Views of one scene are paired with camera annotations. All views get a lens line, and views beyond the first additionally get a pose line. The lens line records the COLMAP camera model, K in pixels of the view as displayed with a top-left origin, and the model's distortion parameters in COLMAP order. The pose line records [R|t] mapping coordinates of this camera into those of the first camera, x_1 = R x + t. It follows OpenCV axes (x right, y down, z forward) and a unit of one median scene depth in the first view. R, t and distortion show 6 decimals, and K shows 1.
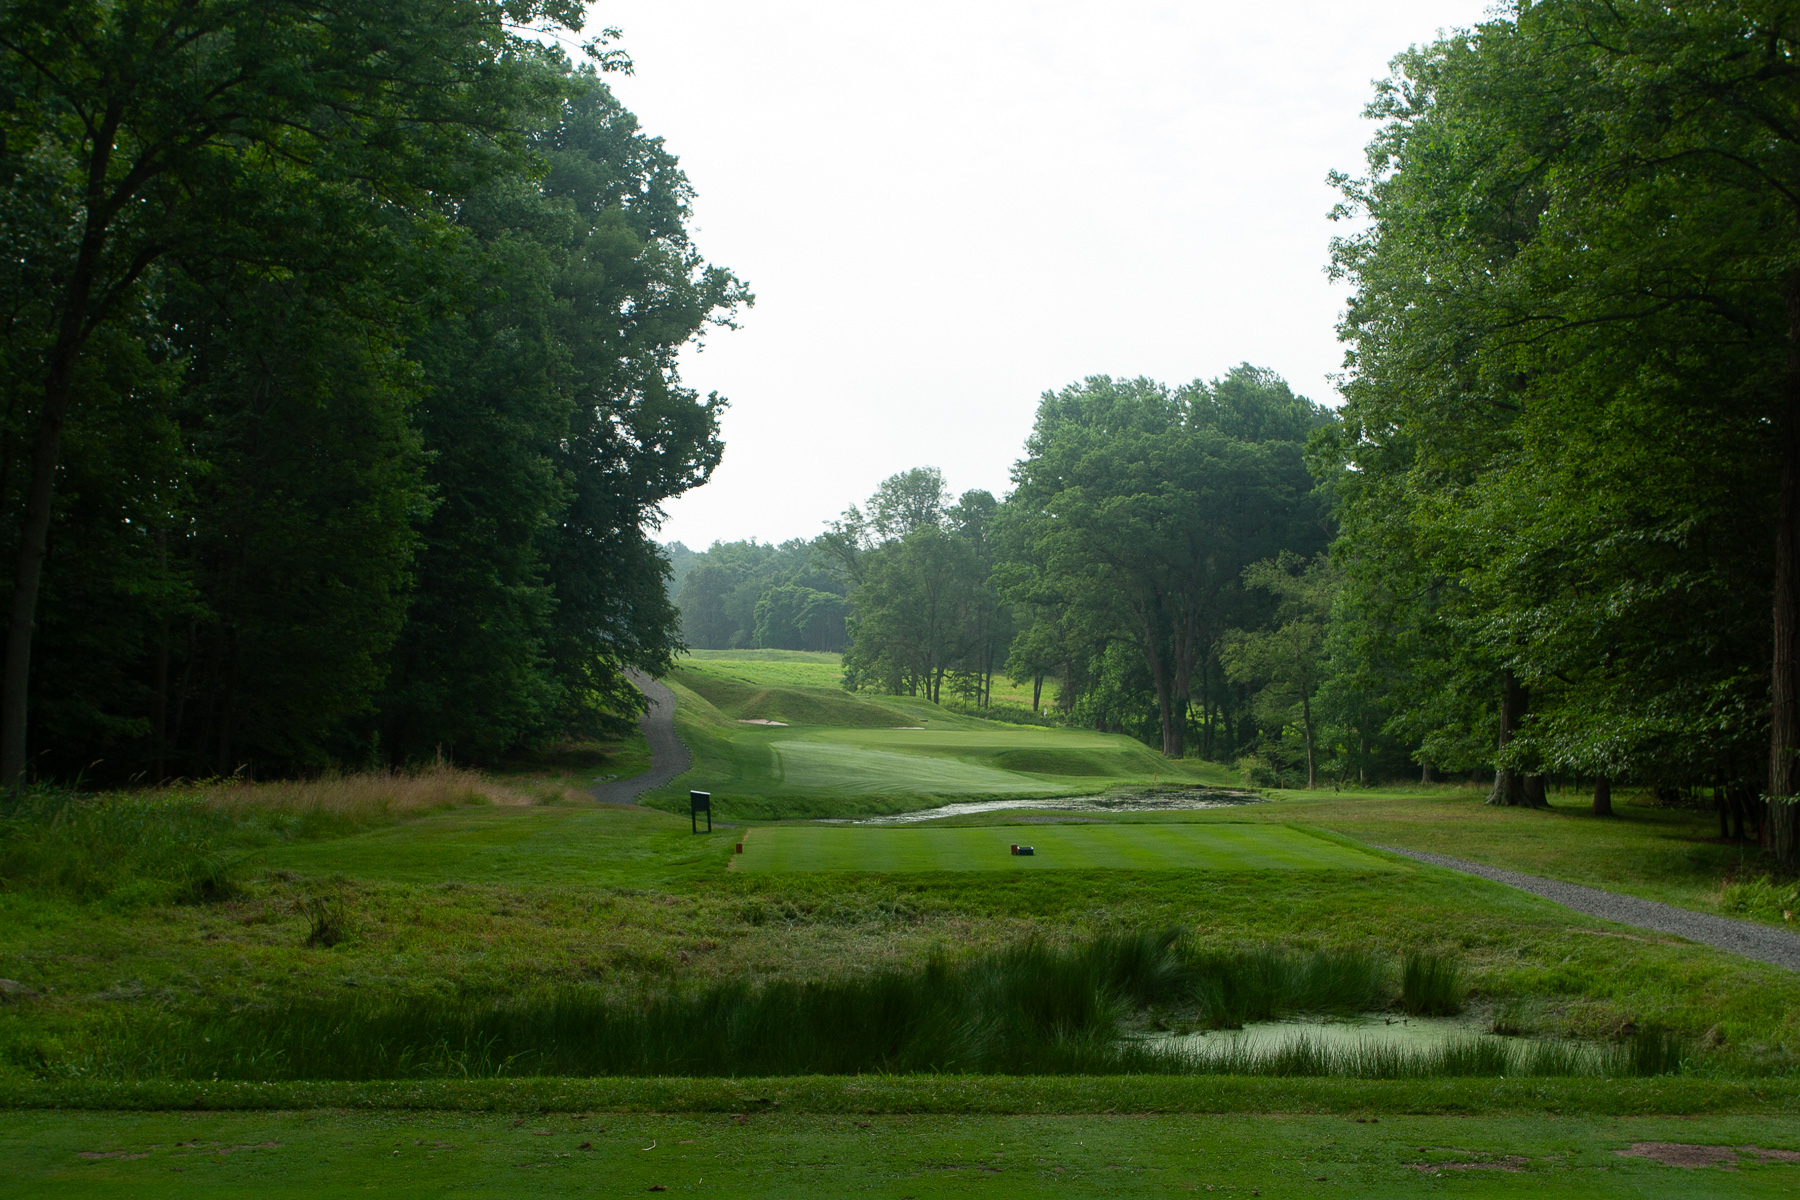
lens RADIAL K [[2260.9, 0, 899.4], [0, 2260.9, 606.6], [0, 0, 1]] dist [-0.039174, 0.000000]
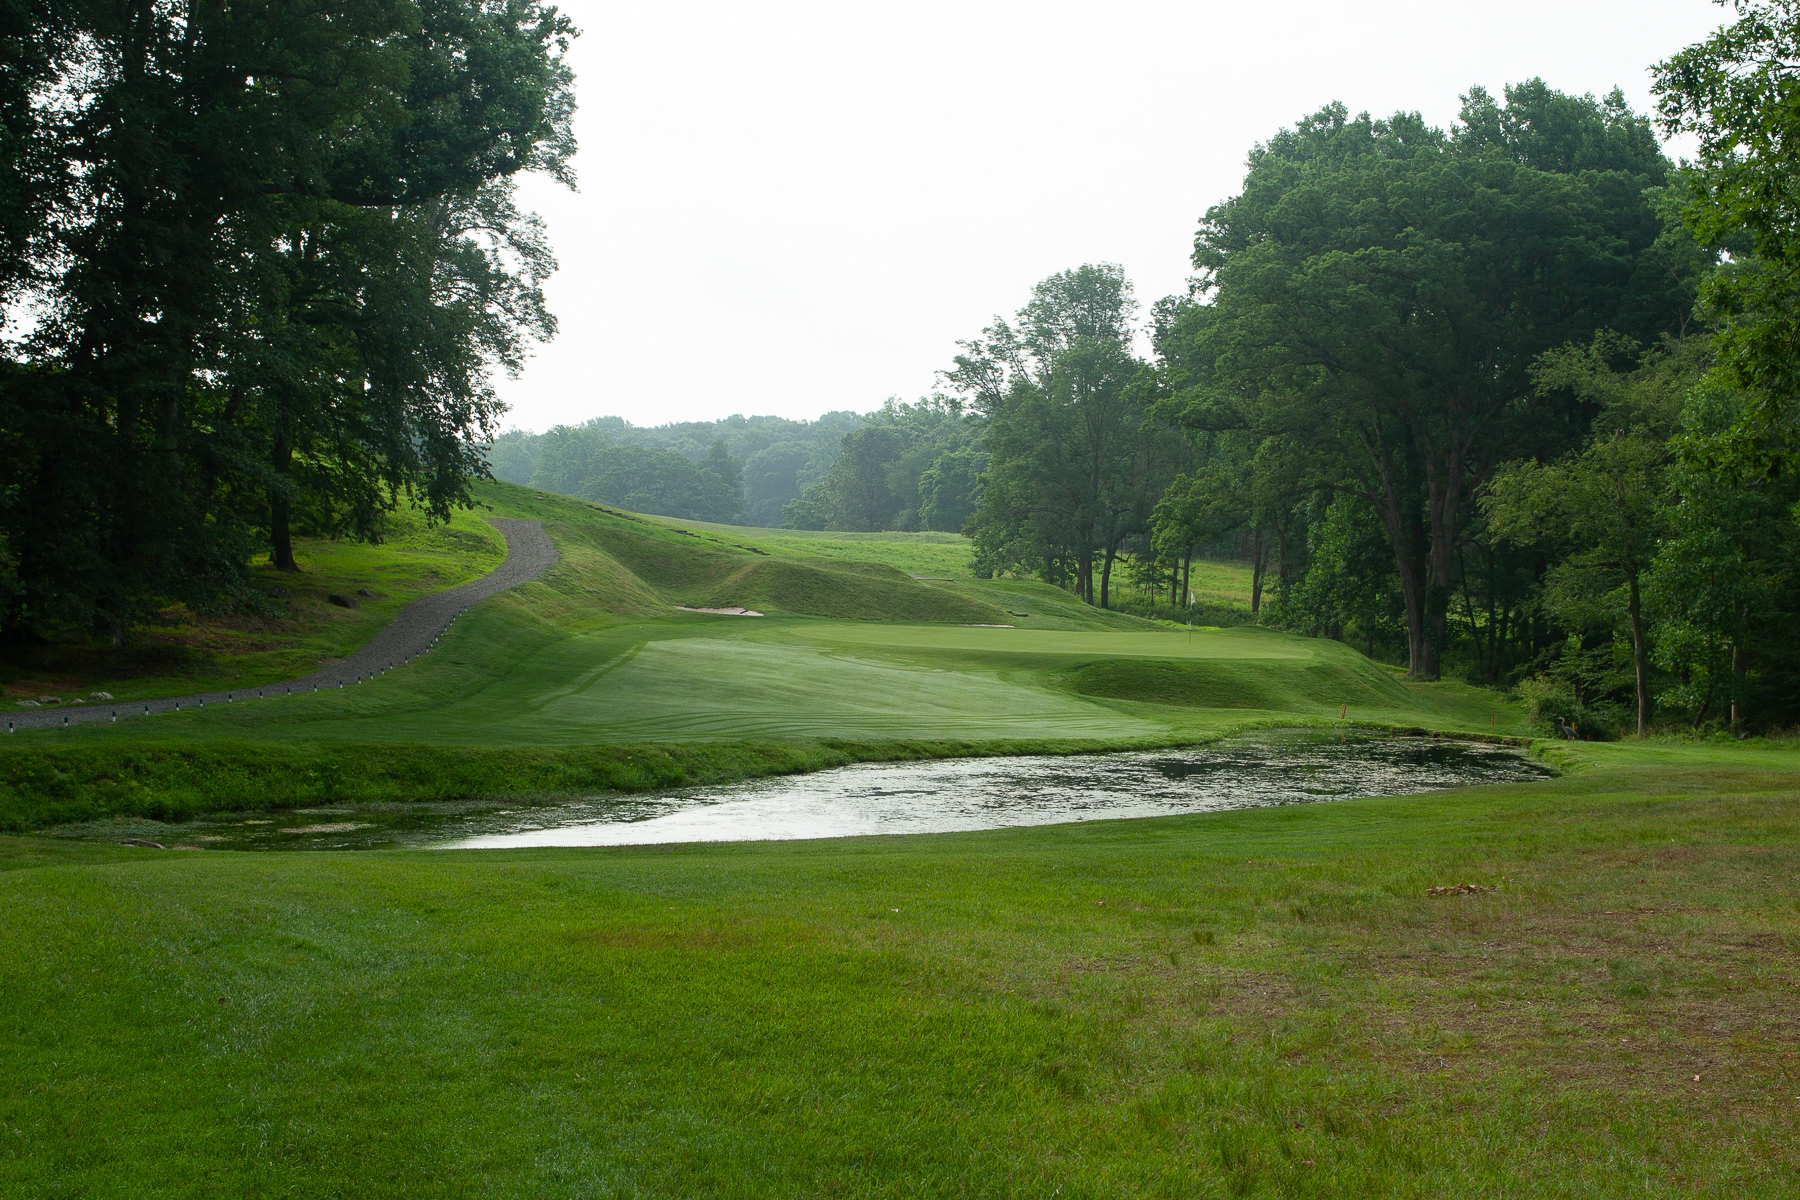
lens RADIAL K [[2533.3, 0, 902.4], [0, 2533.3, 593.3], [0, 0, 1]] dist [-0.035042, 0.000000]
pose [[0.993307, 0.010515, -0.115021, 0.060154], [-0.006653, 0.999403, 0.033907, 0.020944], [0.115309, -0.032914, 0.992784, 0.298375]]
